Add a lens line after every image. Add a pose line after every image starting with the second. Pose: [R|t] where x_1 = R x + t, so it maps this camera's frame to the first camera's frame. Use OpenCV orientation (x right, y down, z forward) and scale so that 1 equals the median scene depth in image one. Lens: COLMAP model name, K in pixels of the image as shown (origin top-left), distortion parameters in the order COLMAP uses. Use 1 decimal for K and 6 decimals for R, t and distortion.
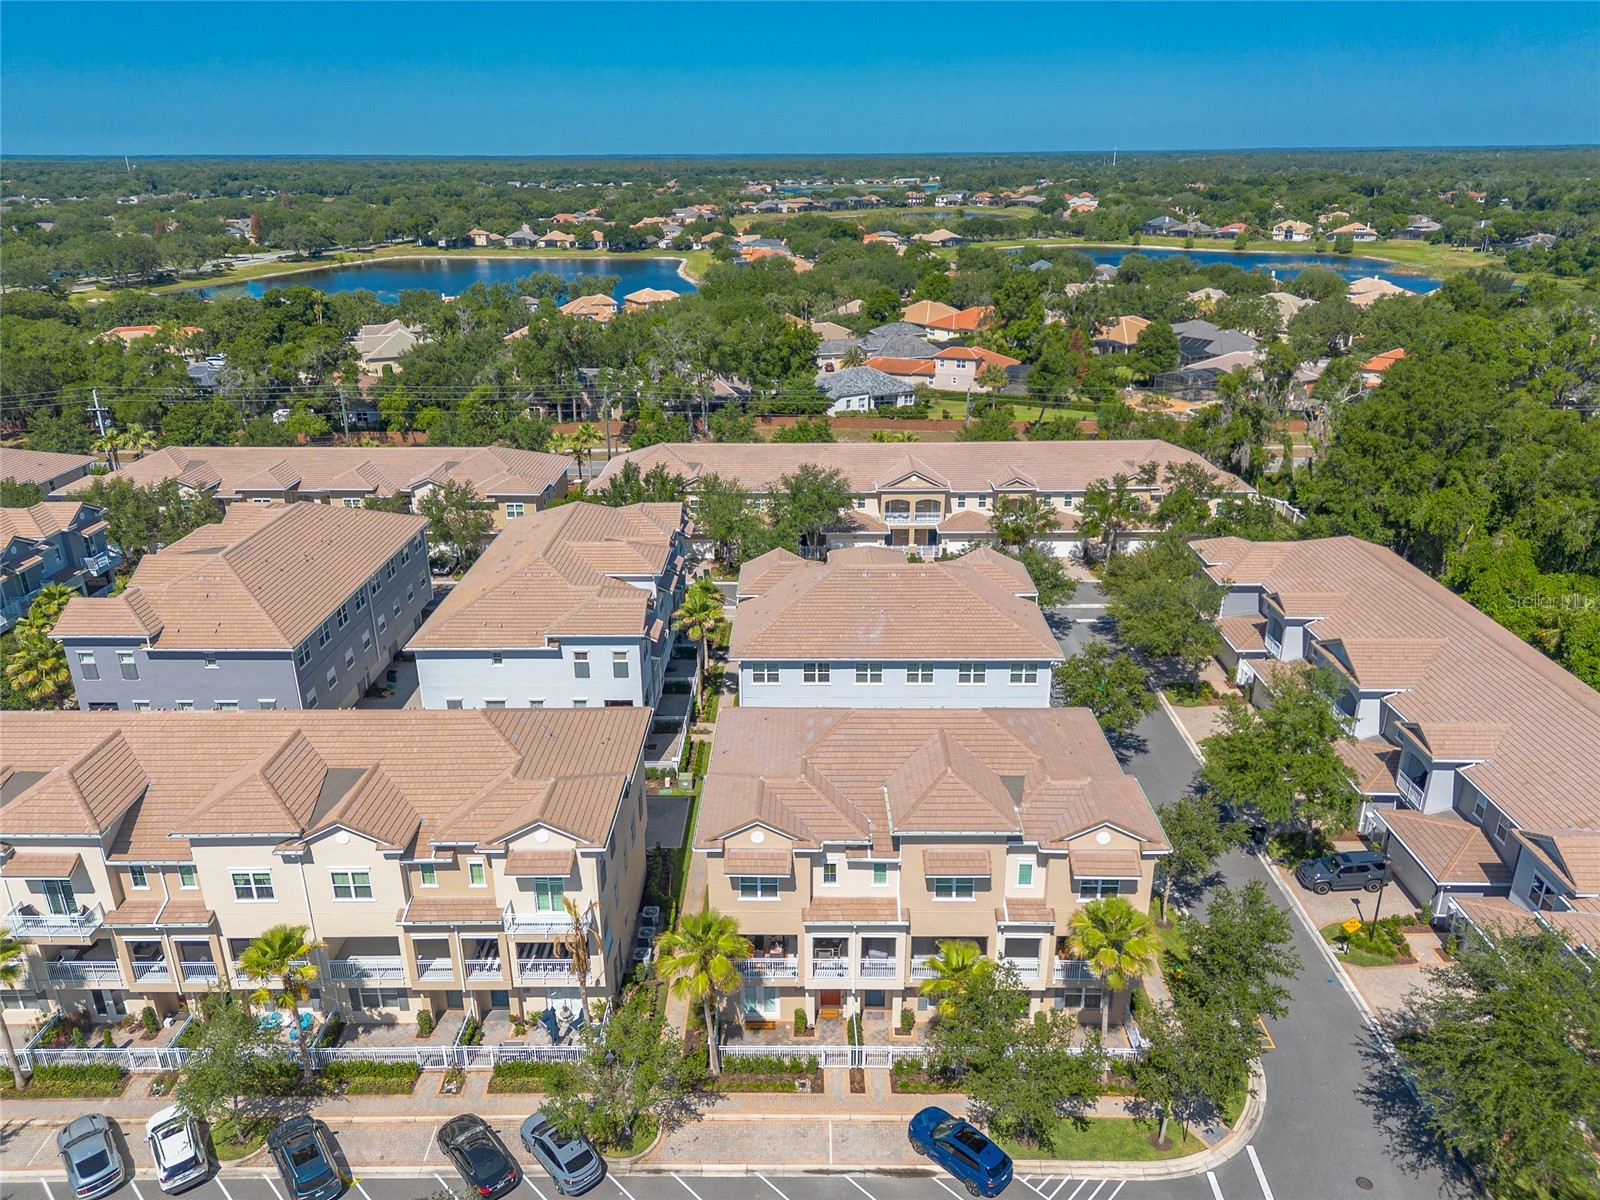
lens RADIAL K [[1125.5, 0, 795.8], [0, 1125.5, 604.7], [0, 0, 1]] dist [0.077855, -0.081120]
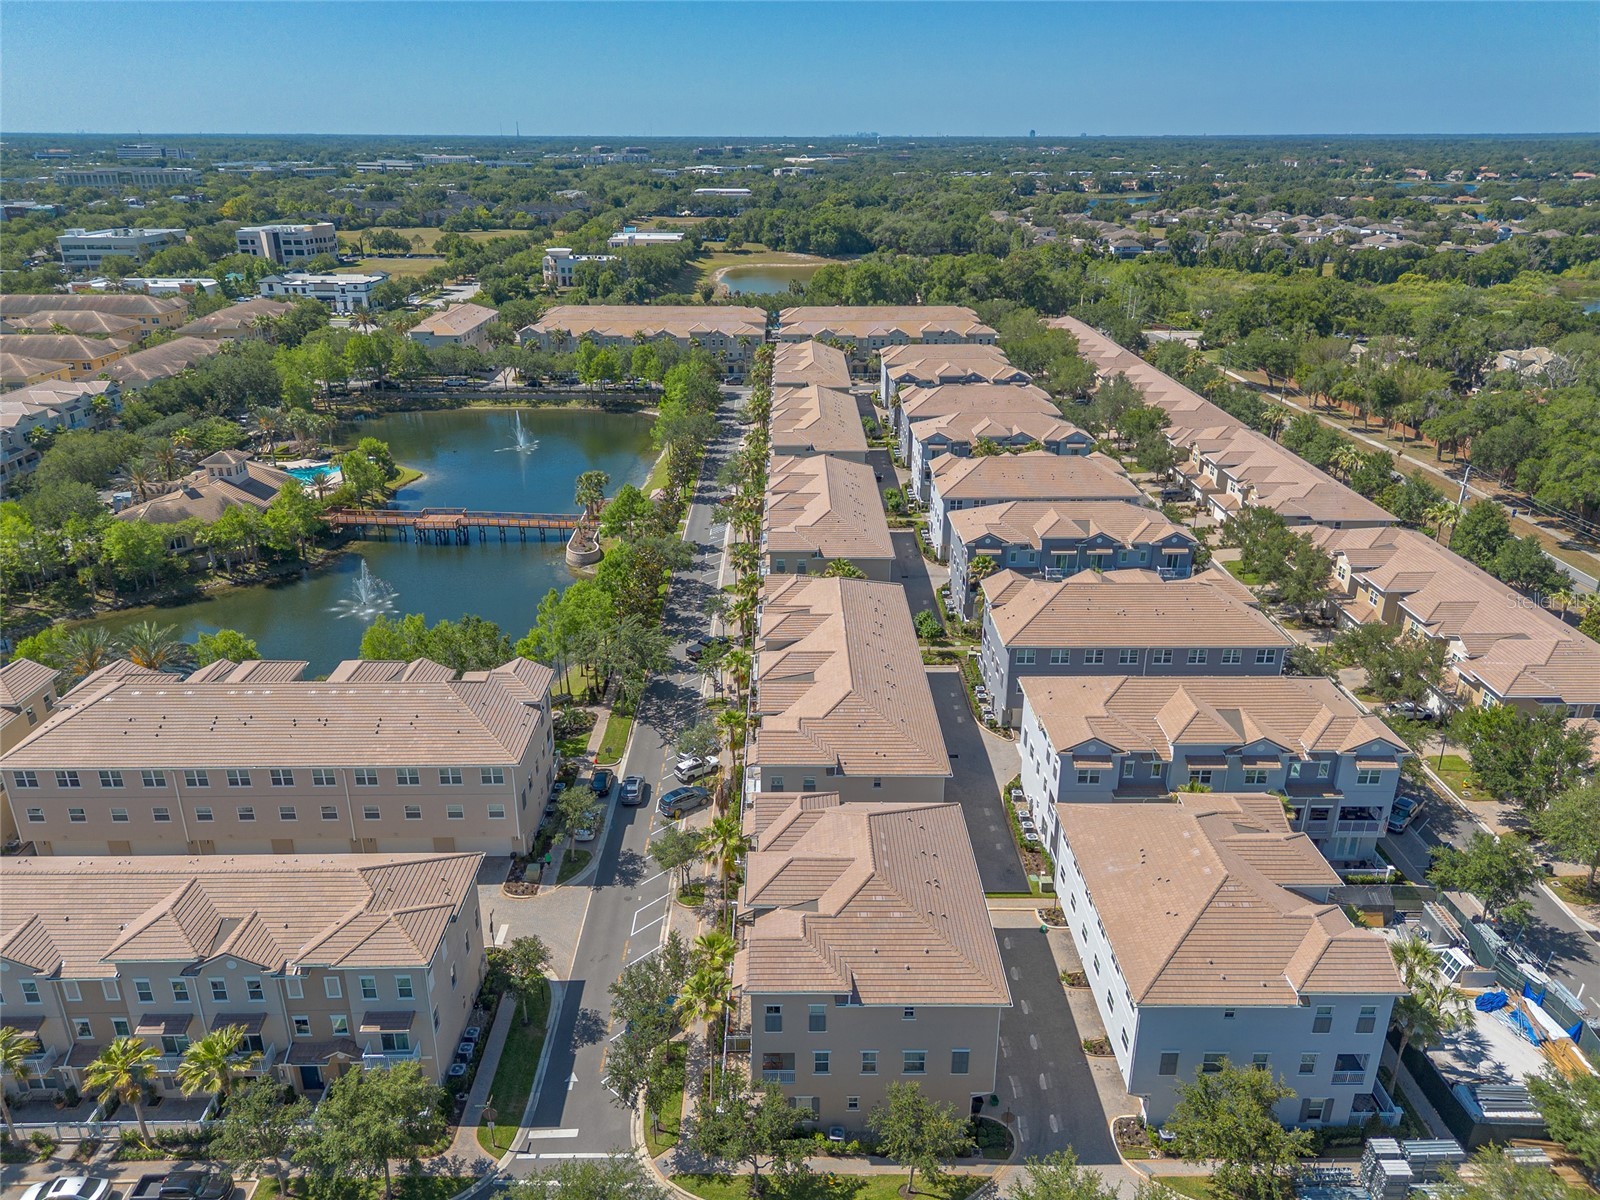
lens RADIAL K [[1136.7, 0, 801.8], [0, 1136.7, 596.3], [0, 0, 1]] dist [0.069831, -0.073810]
pose [[0.018886, 0.379426, -0.925029, 0.580512], [-0.369021, 0.862516, 0.346251, -0.276419], [0.929229, 0.334816, 0.156305, 0.300860]]
